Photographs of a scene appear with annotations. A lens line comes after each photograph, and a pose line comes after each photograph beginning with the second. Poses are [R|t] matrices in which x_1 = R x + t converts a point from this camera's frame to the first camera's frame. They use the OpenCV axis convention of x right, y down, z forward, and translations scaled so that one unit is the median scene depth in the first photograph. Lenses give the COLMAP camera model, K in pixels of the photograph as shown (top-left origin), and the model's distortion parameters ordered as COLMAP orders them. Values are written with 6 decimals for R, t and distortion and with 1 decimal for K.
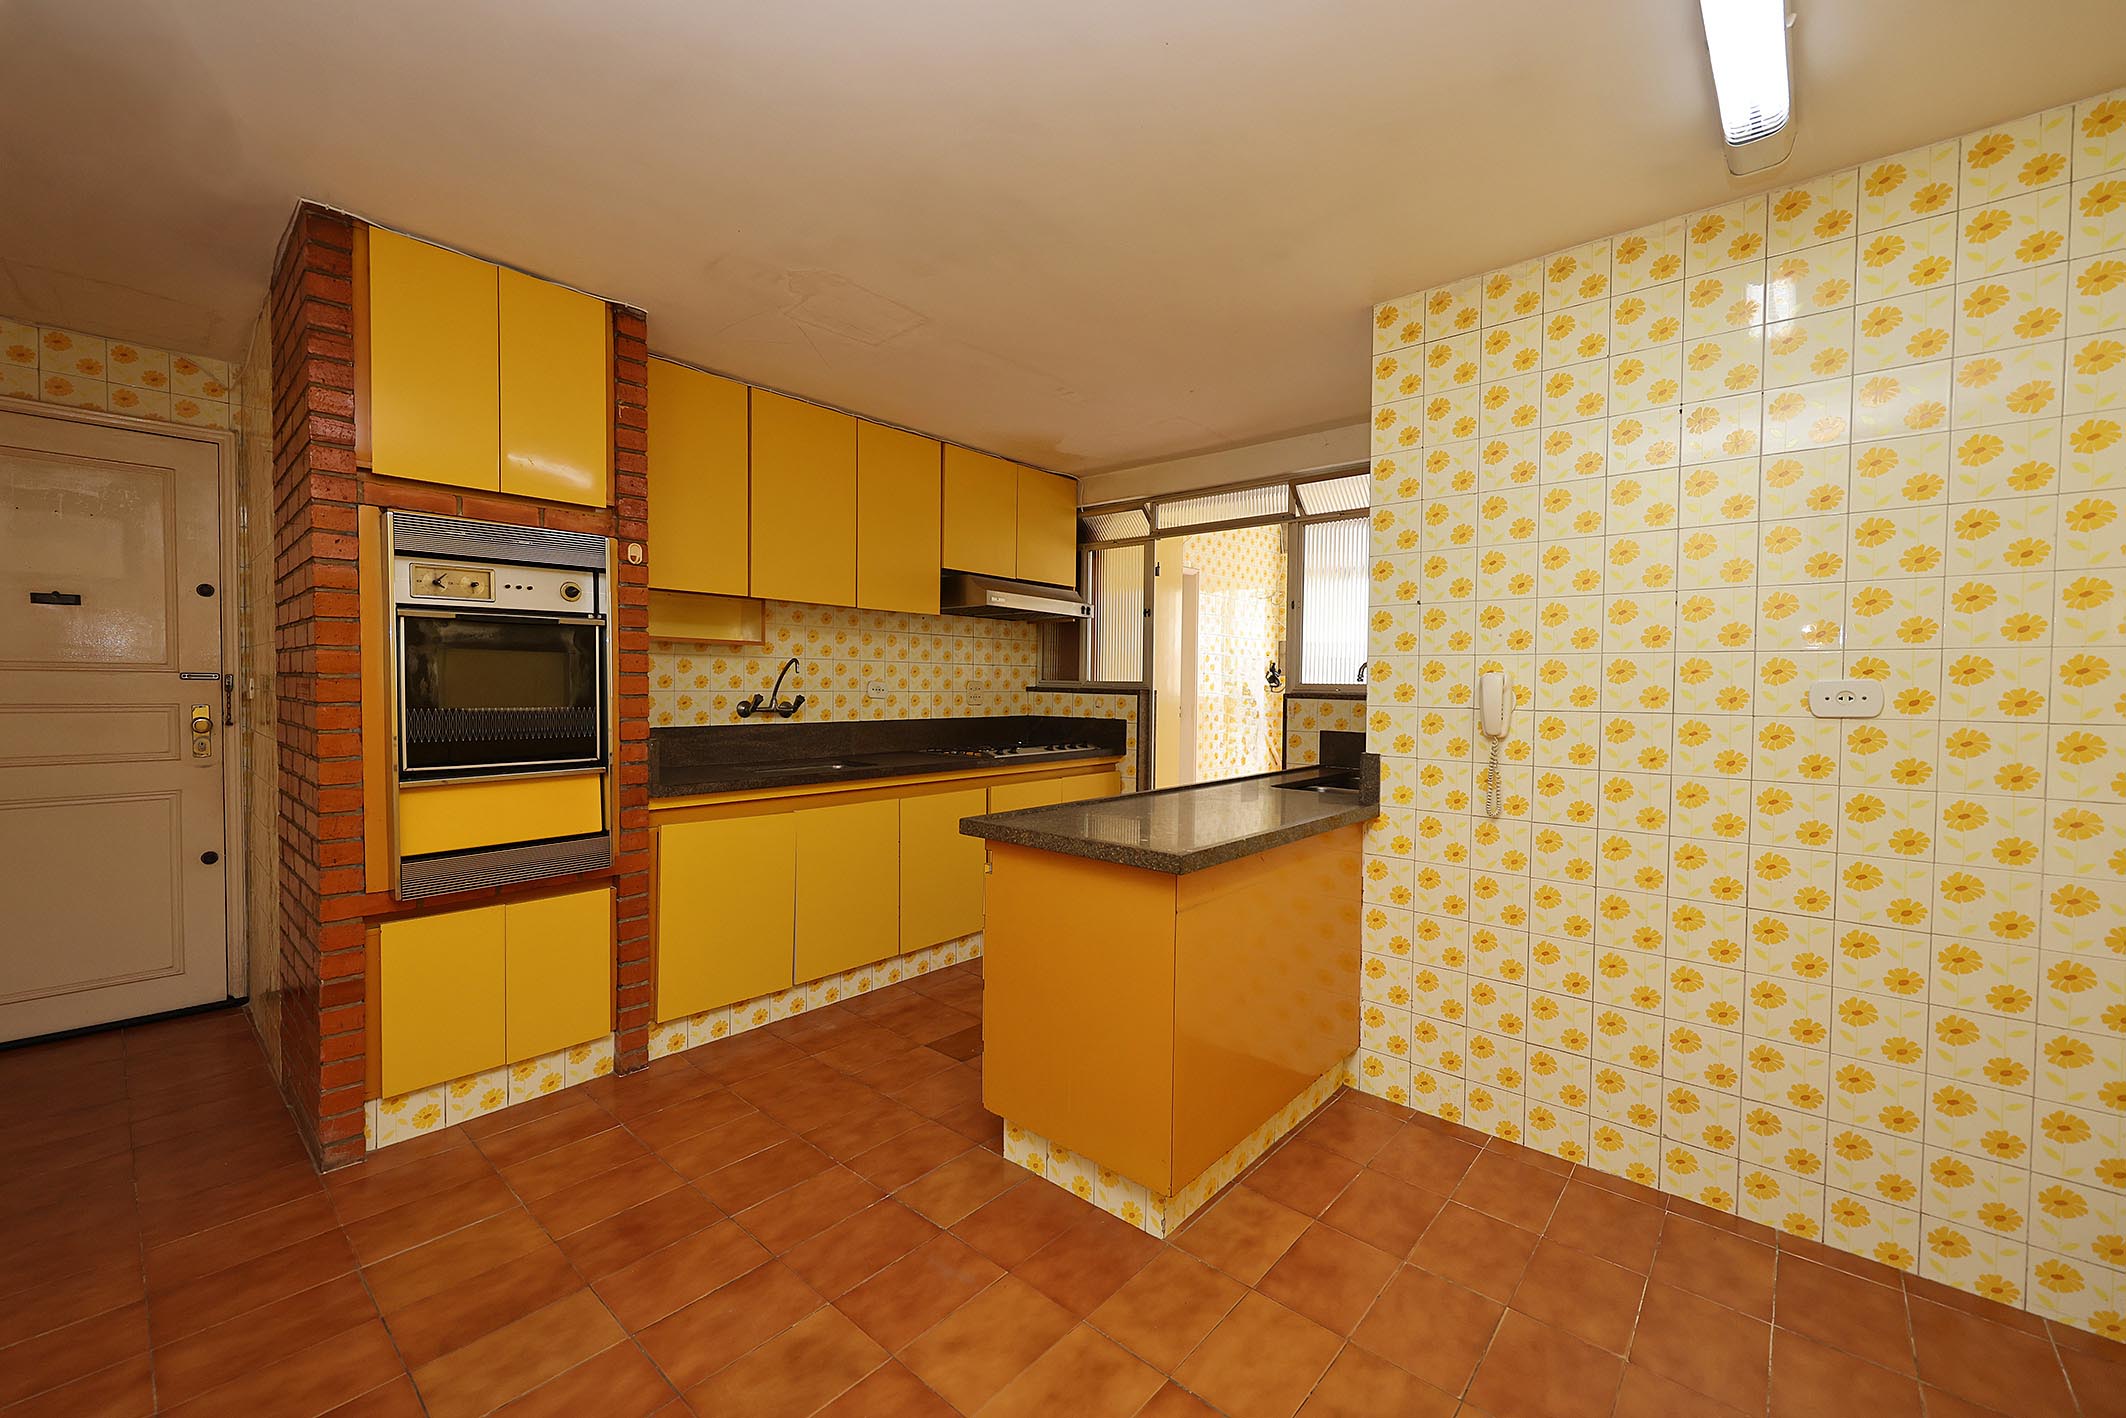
lens RADIAL K [[855.1, 0, 1061.8], [0, 855.1, 707.2], [0, 0, 1]] dist [0.000005, 0.000001]
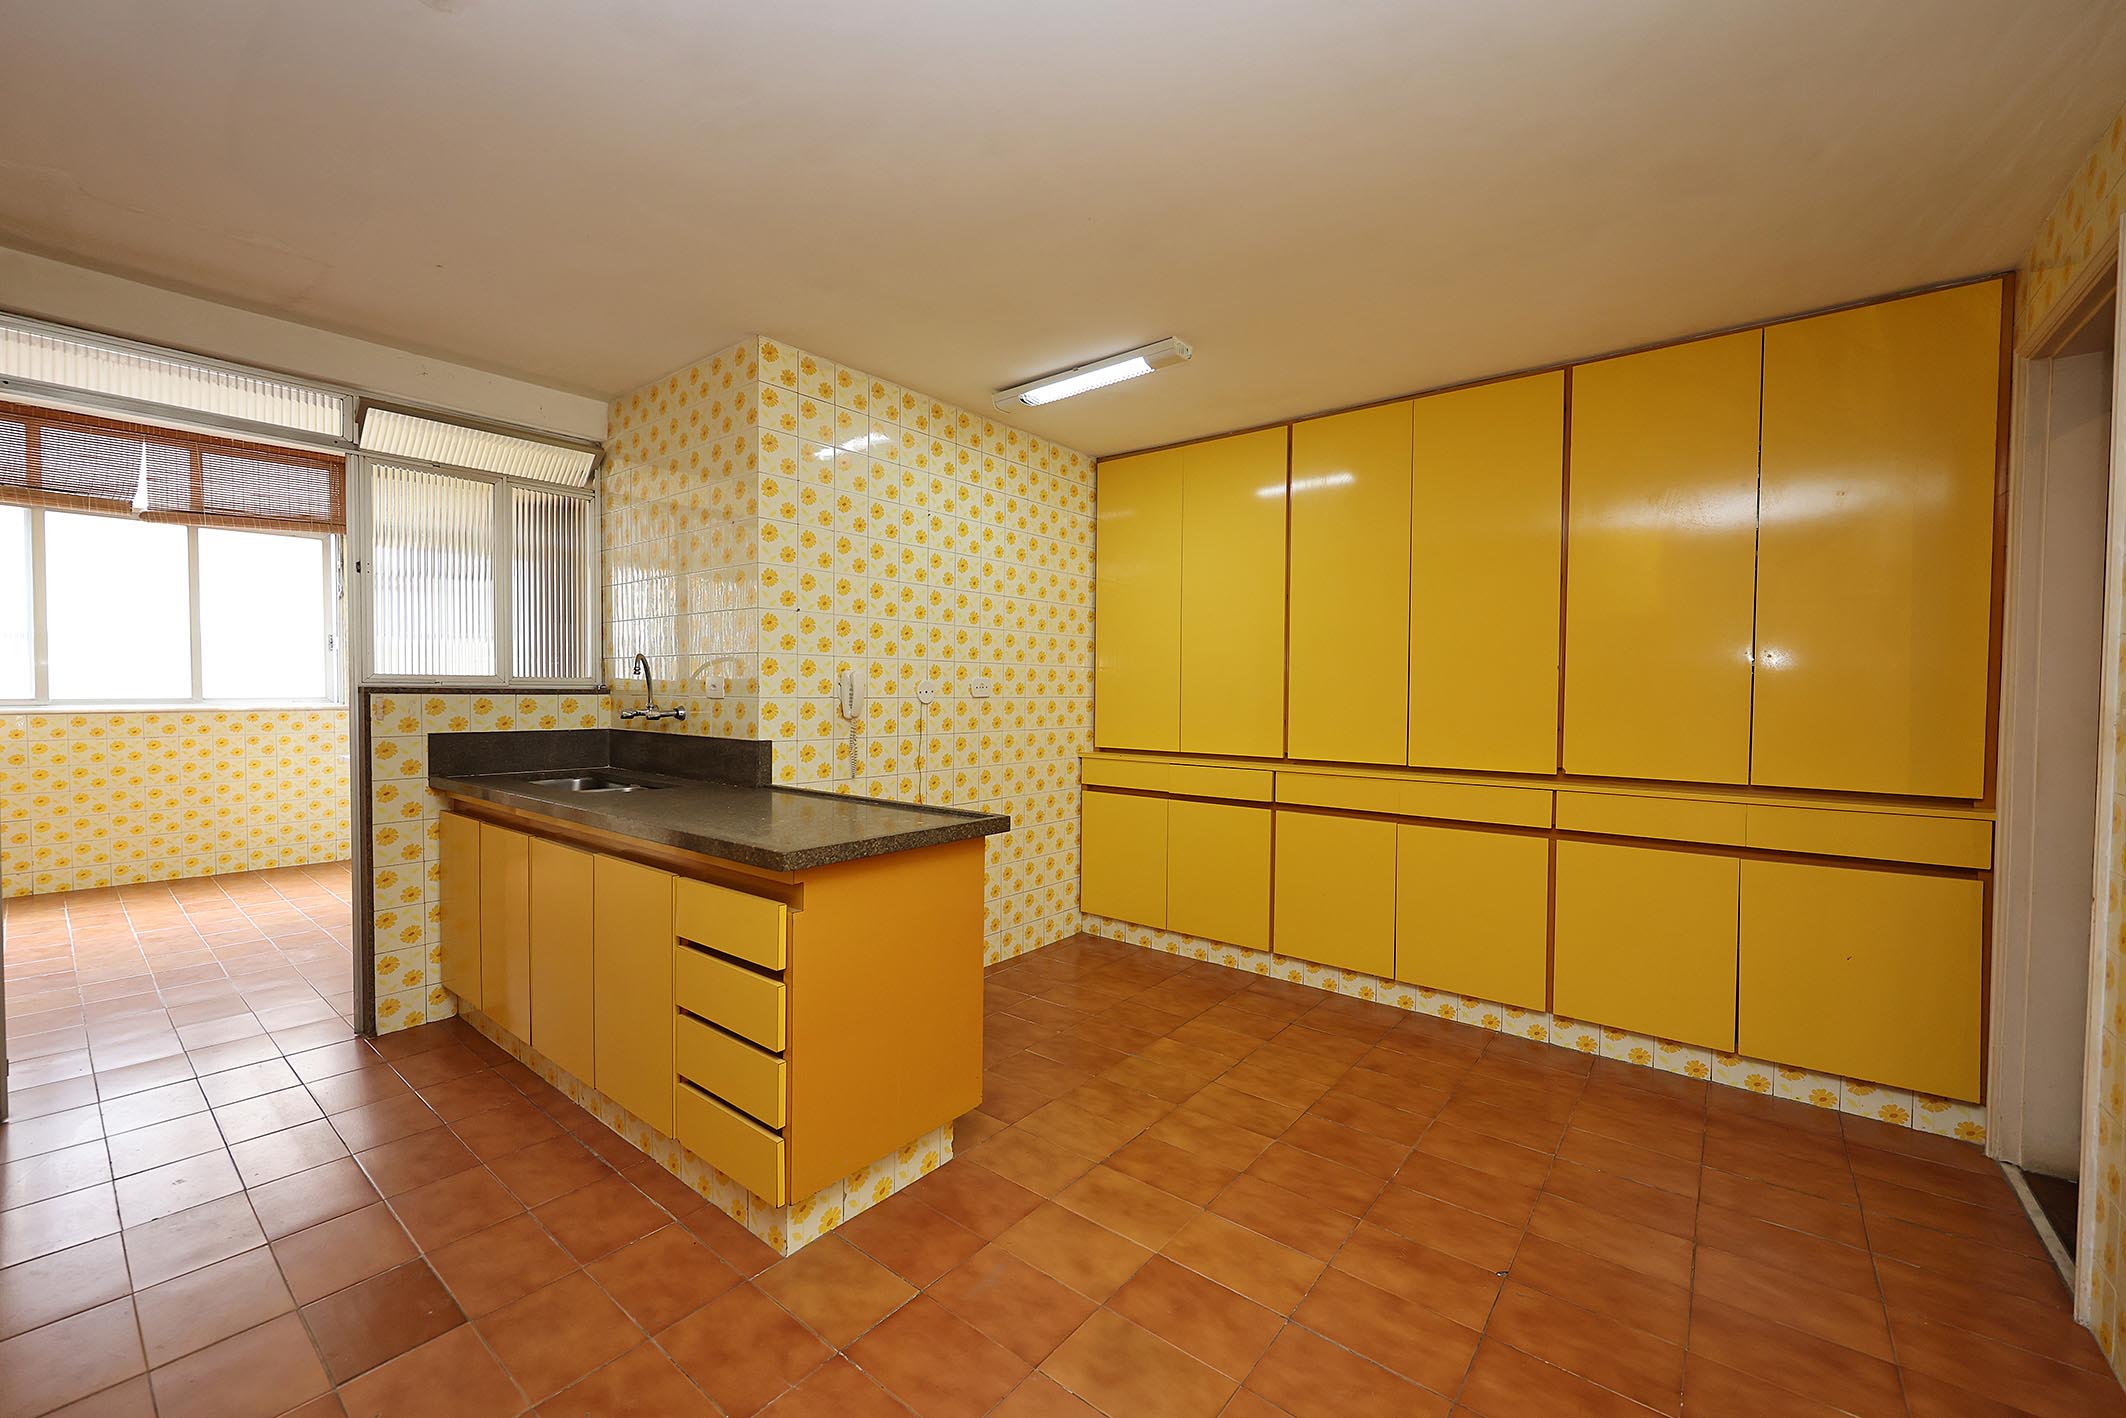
lens RADIAL K [[848.6, 0, 1063.0], [0, 848.6, 709.0], [0, 0, 1]] dist [0.000261, -0.000007]
pose [[-0.049132, -0.032122, 0.998276, -0.700841], [0.017773, 0.999296, 0.033029, -0.014940], [-0.998634, 0.019365, -0.048527, 0.615394]]
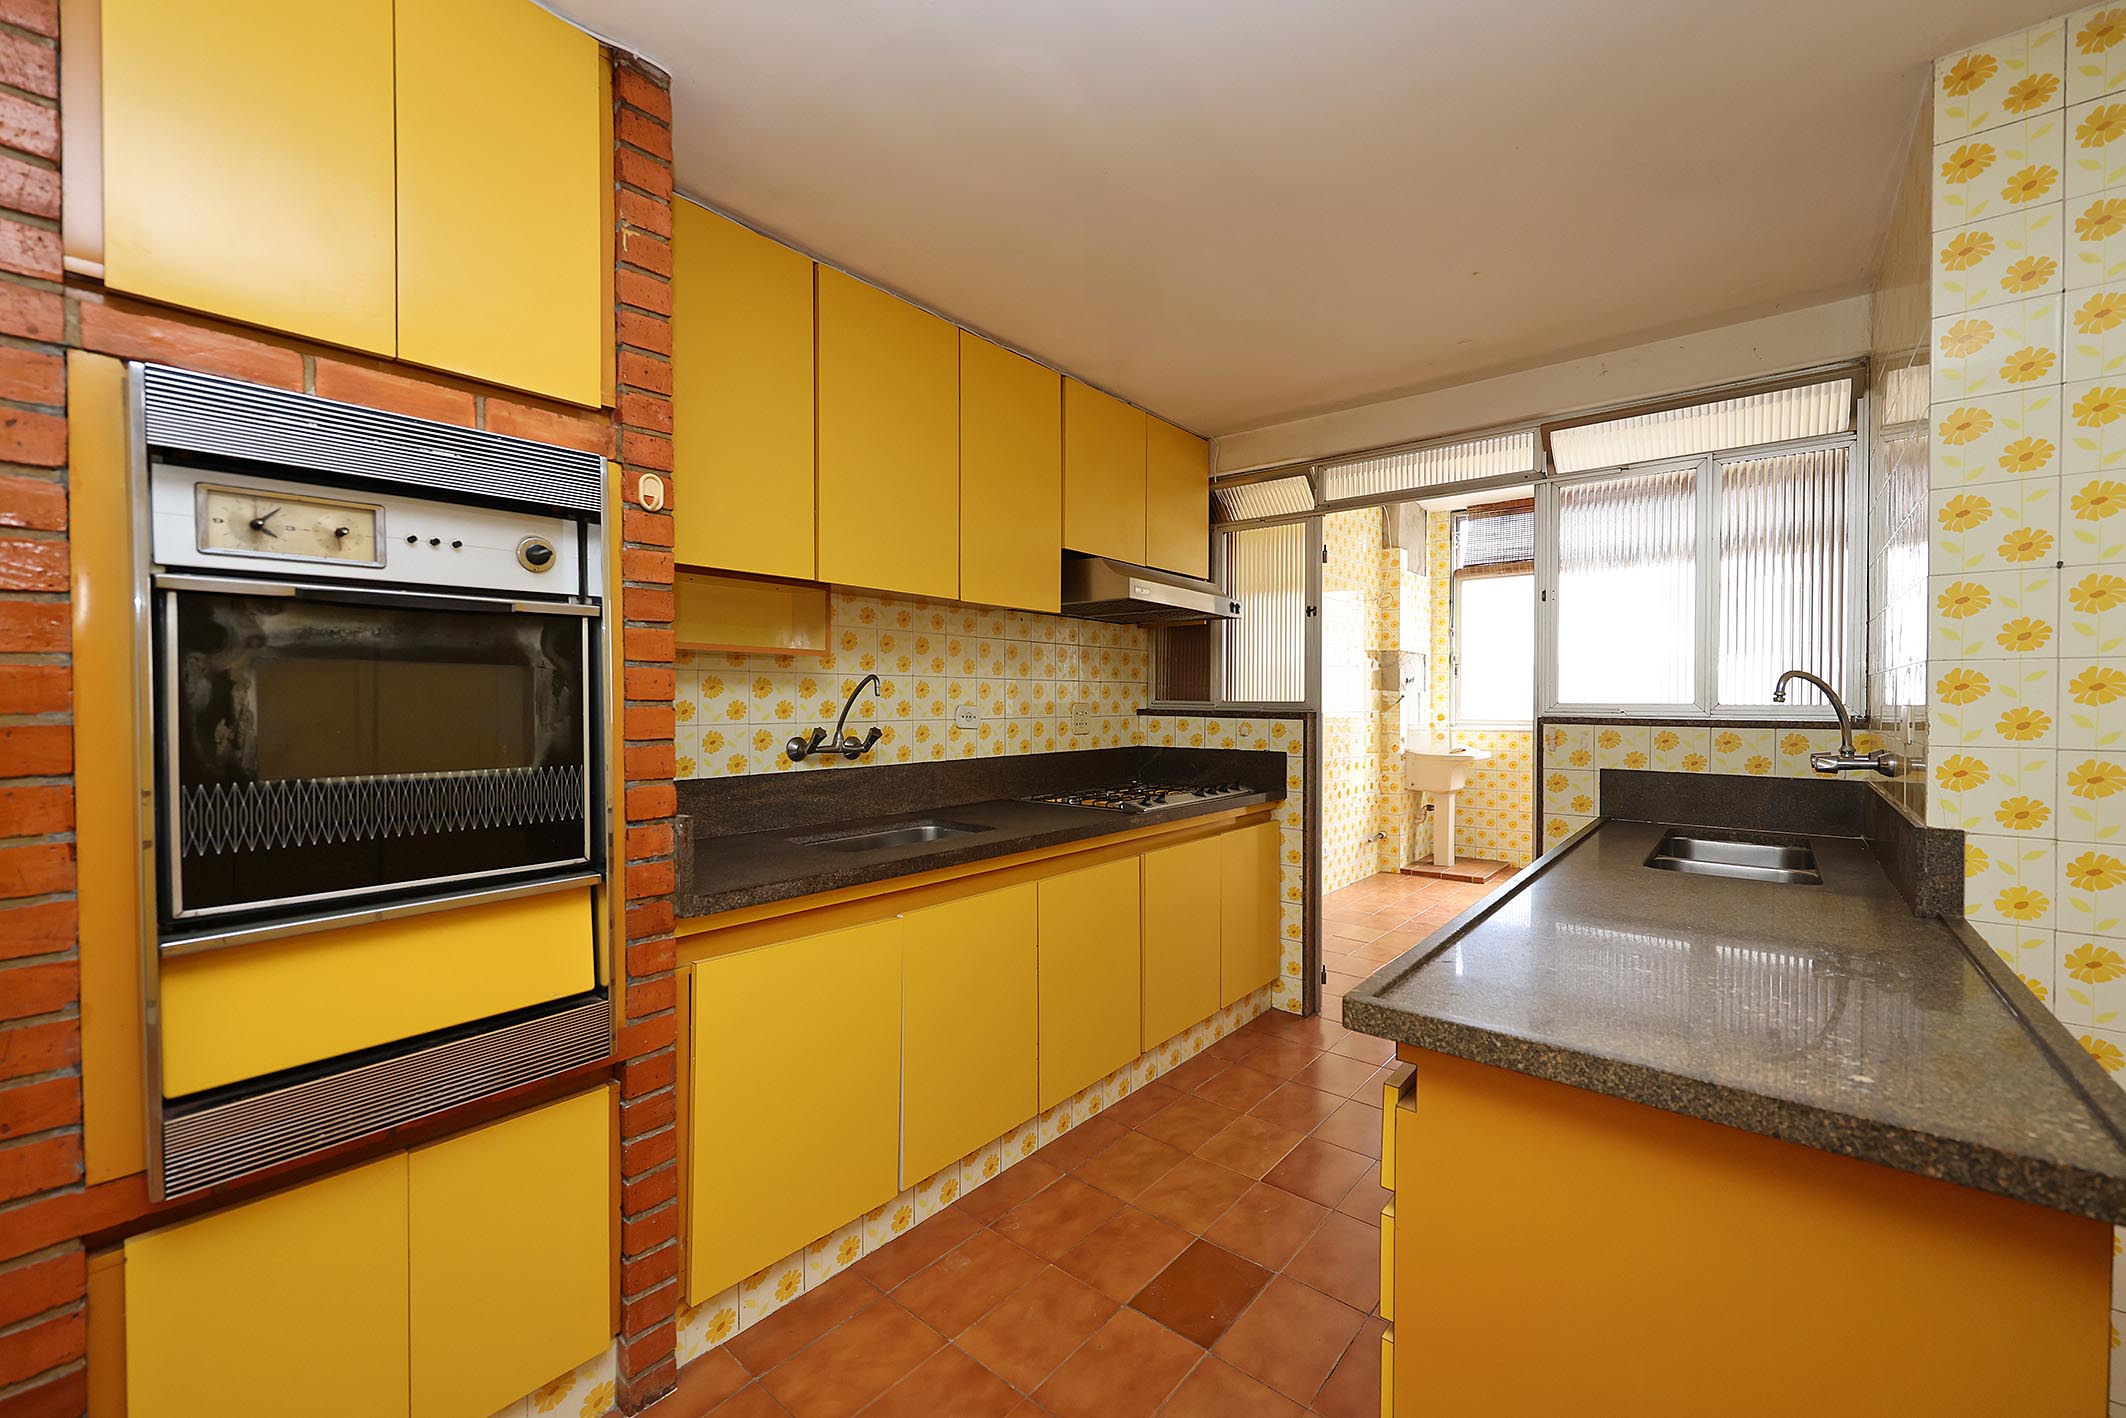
lens RADIAL K [[848.6, 0, 1063.0], [0, 848.6, 709.0], [0, 0, 1]] dist [0.000261, -0.000007]
pose [[0.999617, -0.010086, 0.025762, -0.228408], [0.010500, 0.999817, -0.015994, -0.022061], [-0.025596, 0.016259, 0.999540, 0.407537]]
